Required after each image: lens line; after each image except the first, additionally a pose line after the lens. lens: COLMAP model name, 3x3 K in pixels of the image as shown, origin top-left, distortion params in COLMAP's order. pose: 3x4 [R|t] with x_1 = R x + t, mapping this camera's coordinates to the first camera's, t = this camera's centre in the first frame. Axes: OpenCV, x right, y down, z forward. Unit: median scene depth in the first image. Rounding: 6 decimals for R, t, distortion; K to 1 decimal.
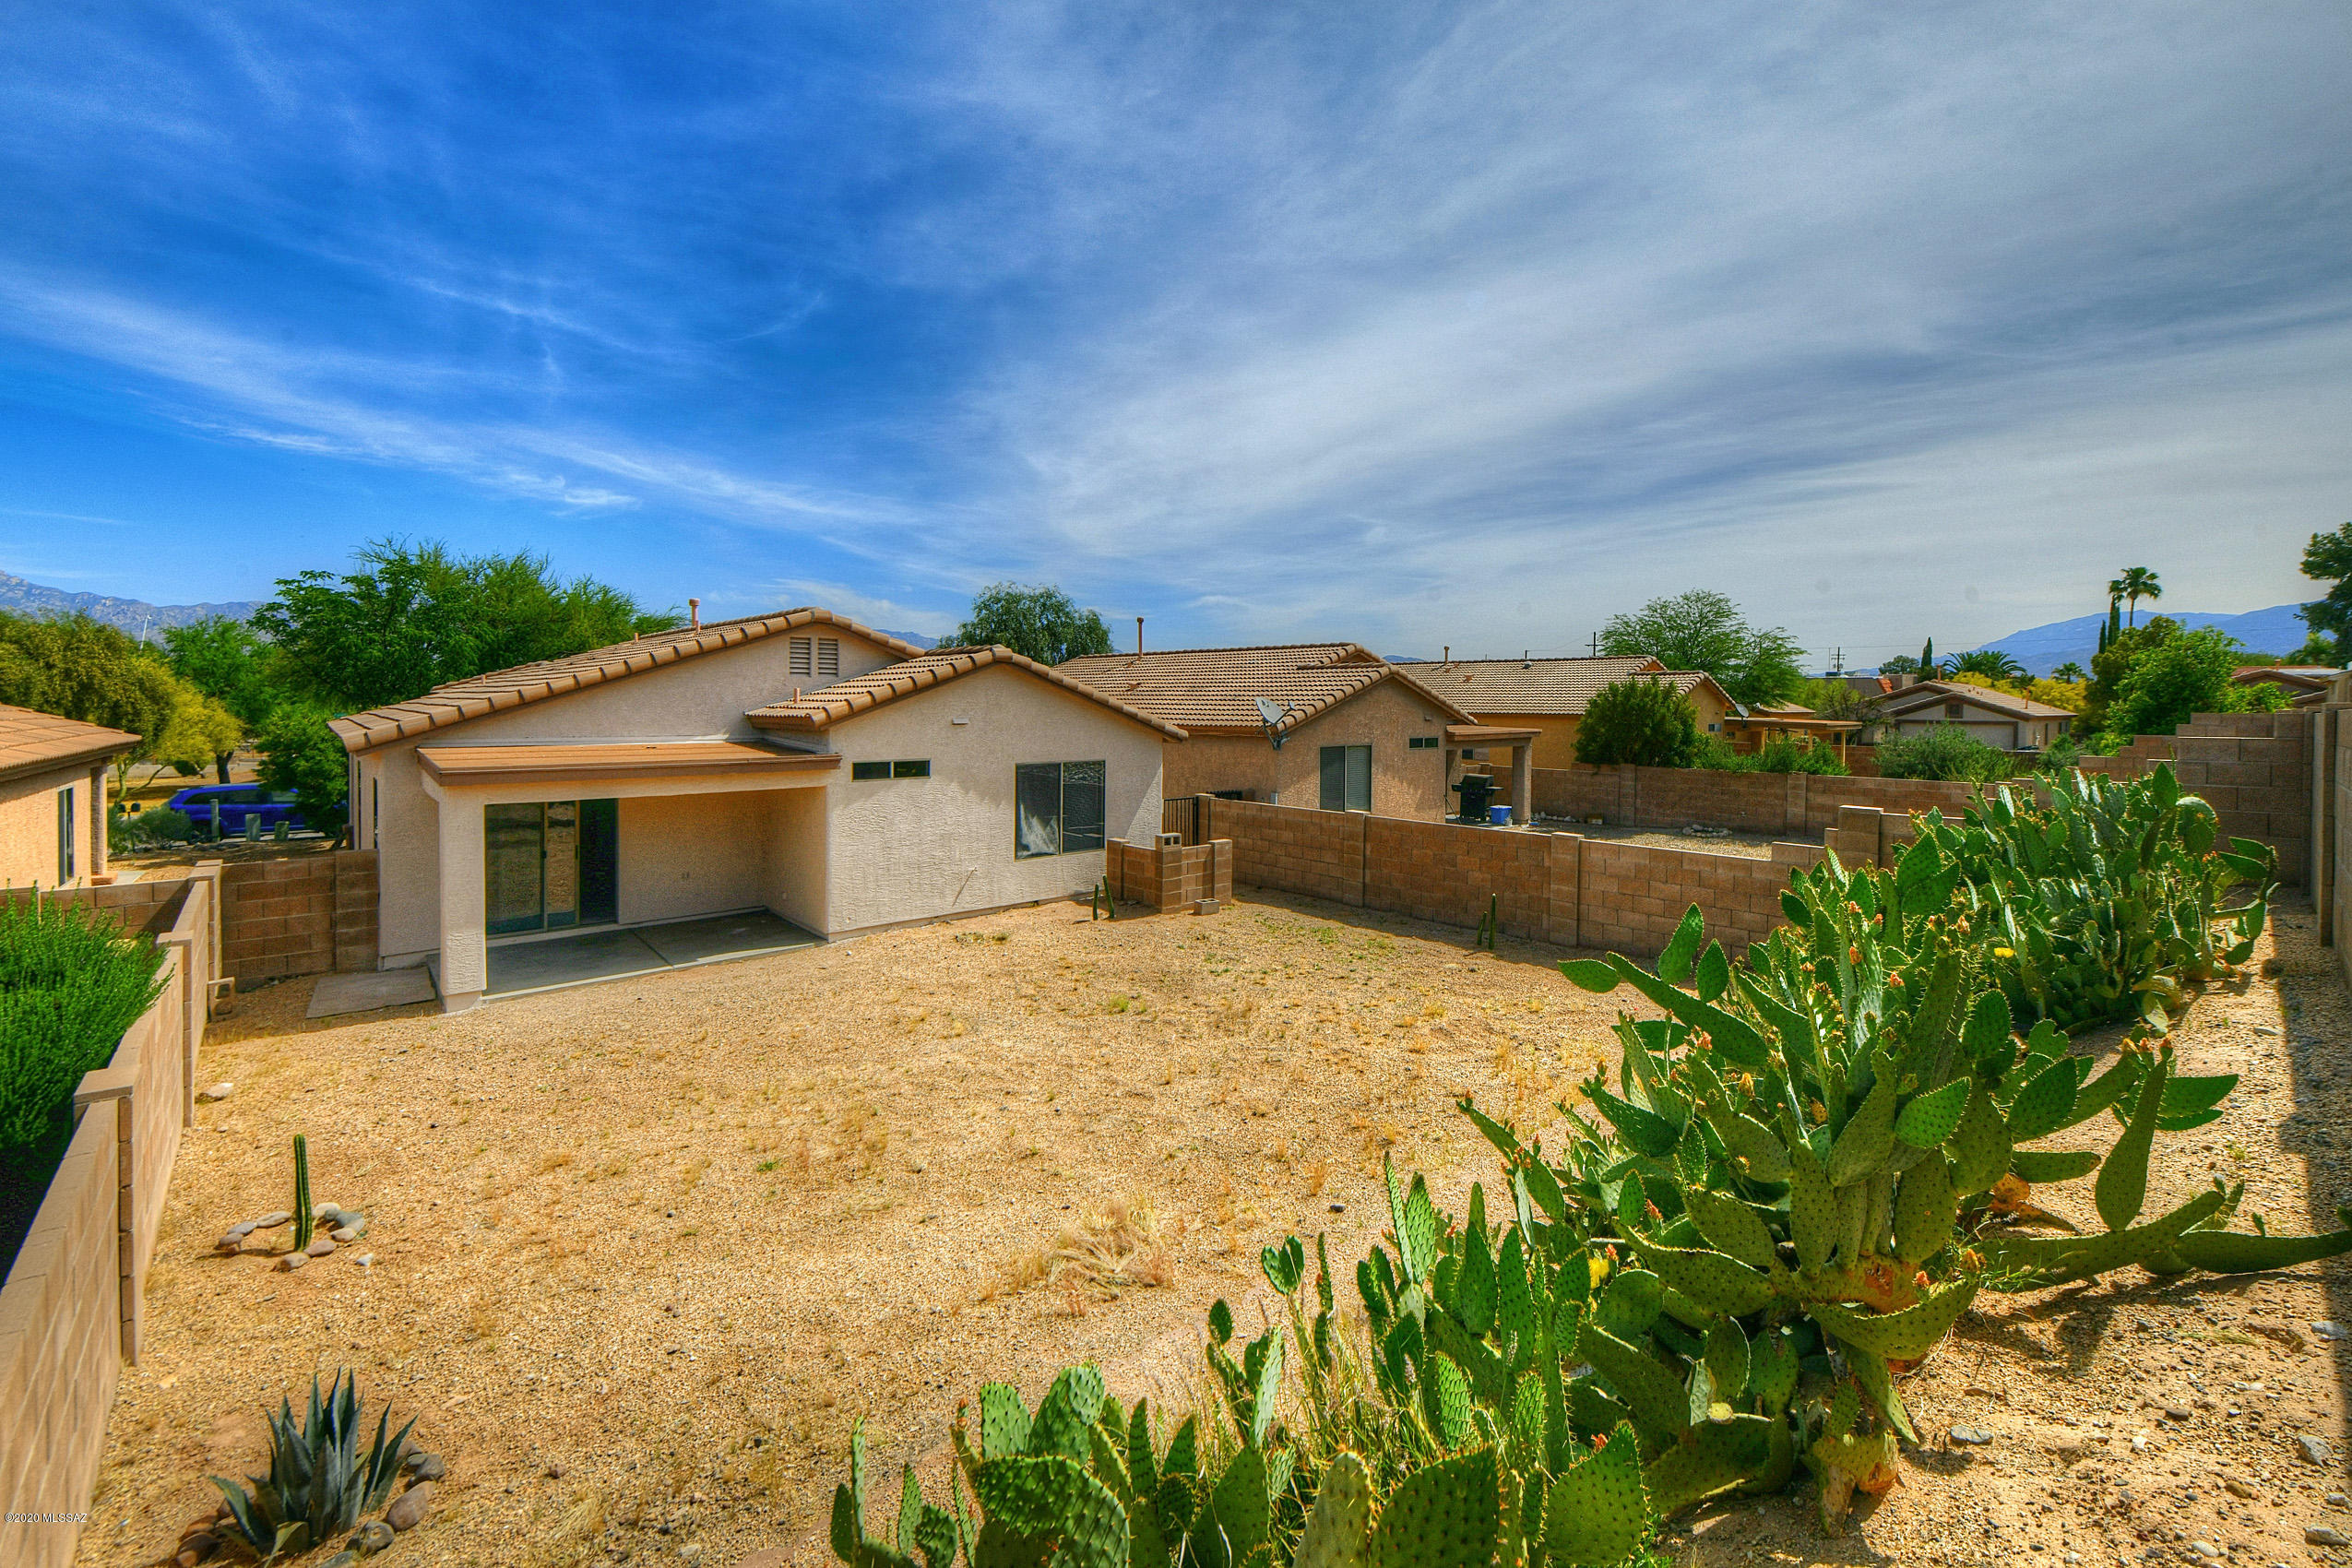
lens RADIAL K [[982.1, 0, 1169.8], [0, 982.1, 721.4], [0, 0, 1]] dist [-0.002459, -0.000149]
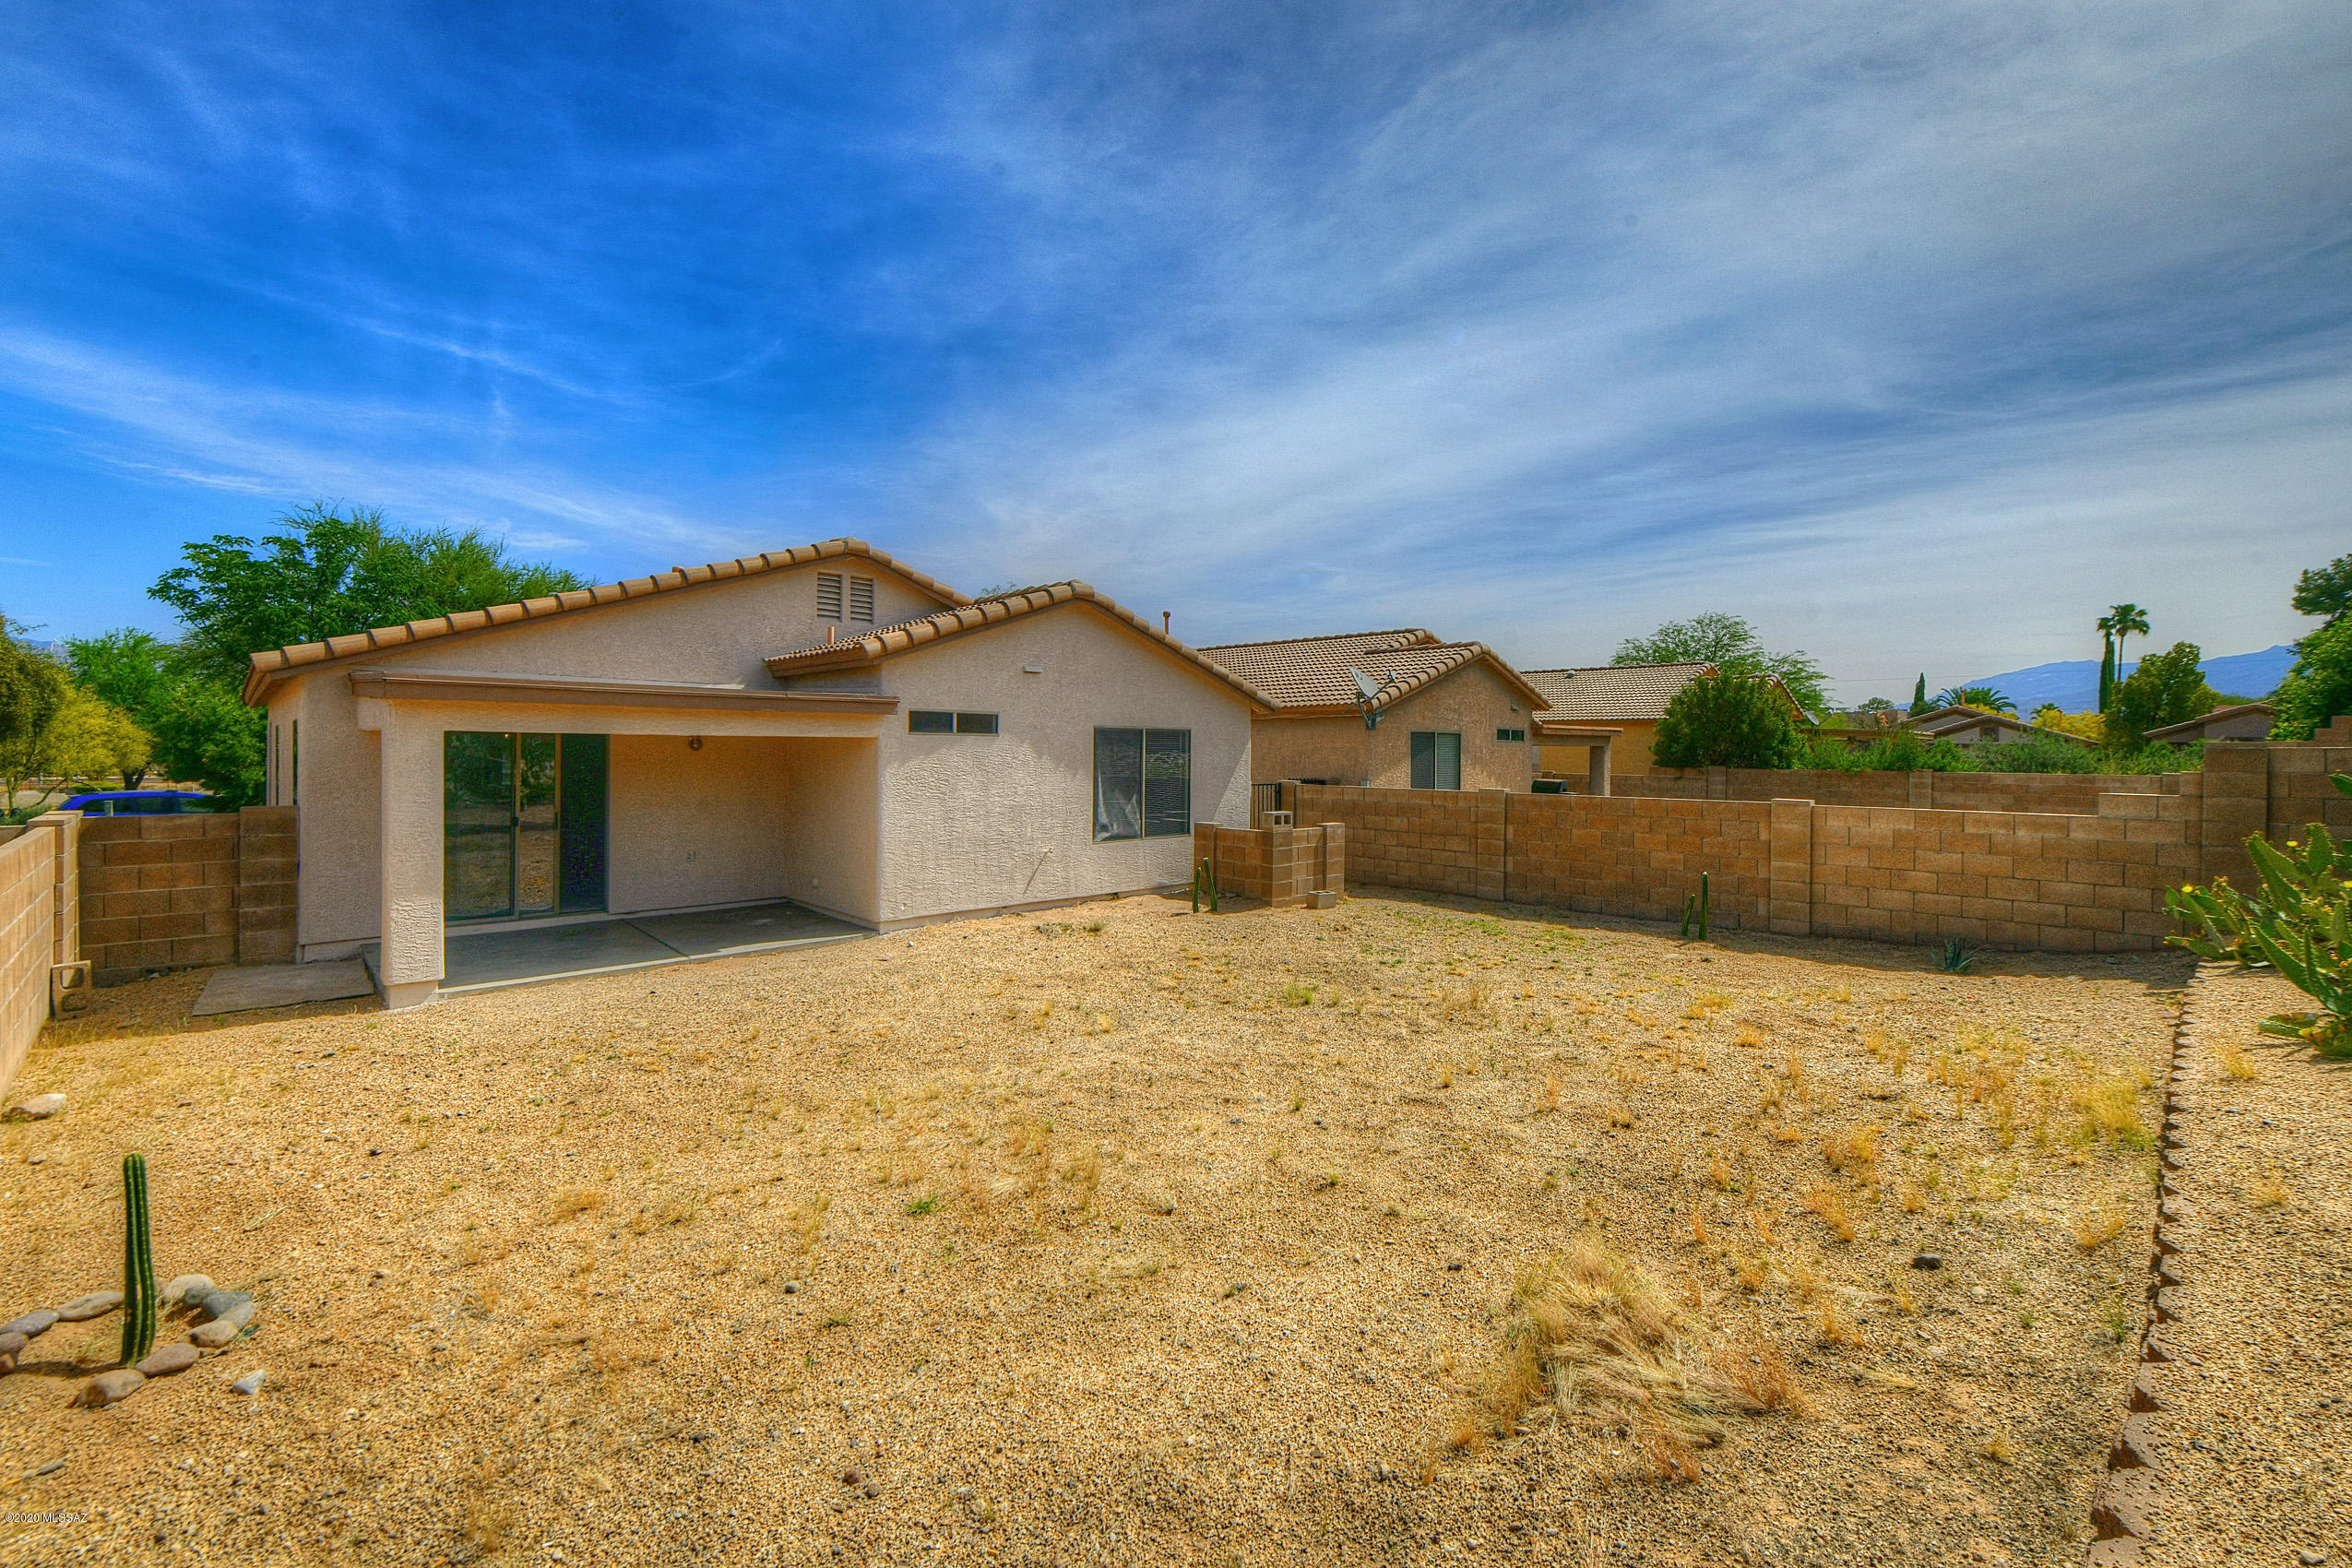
lens RADIAL K [[994.3, 0, 1177.8], [0, 994.3, 746.9], [0, 0, 1]] dist [-0.003756, -0.000049]
pose [[0.999096, 0.009046, 0.041529, -0.174002], [-0.008356, 0.999824, -0.016775, 0.105551], [-0.041674, 0.016413, 0.998996, 0.221681]]
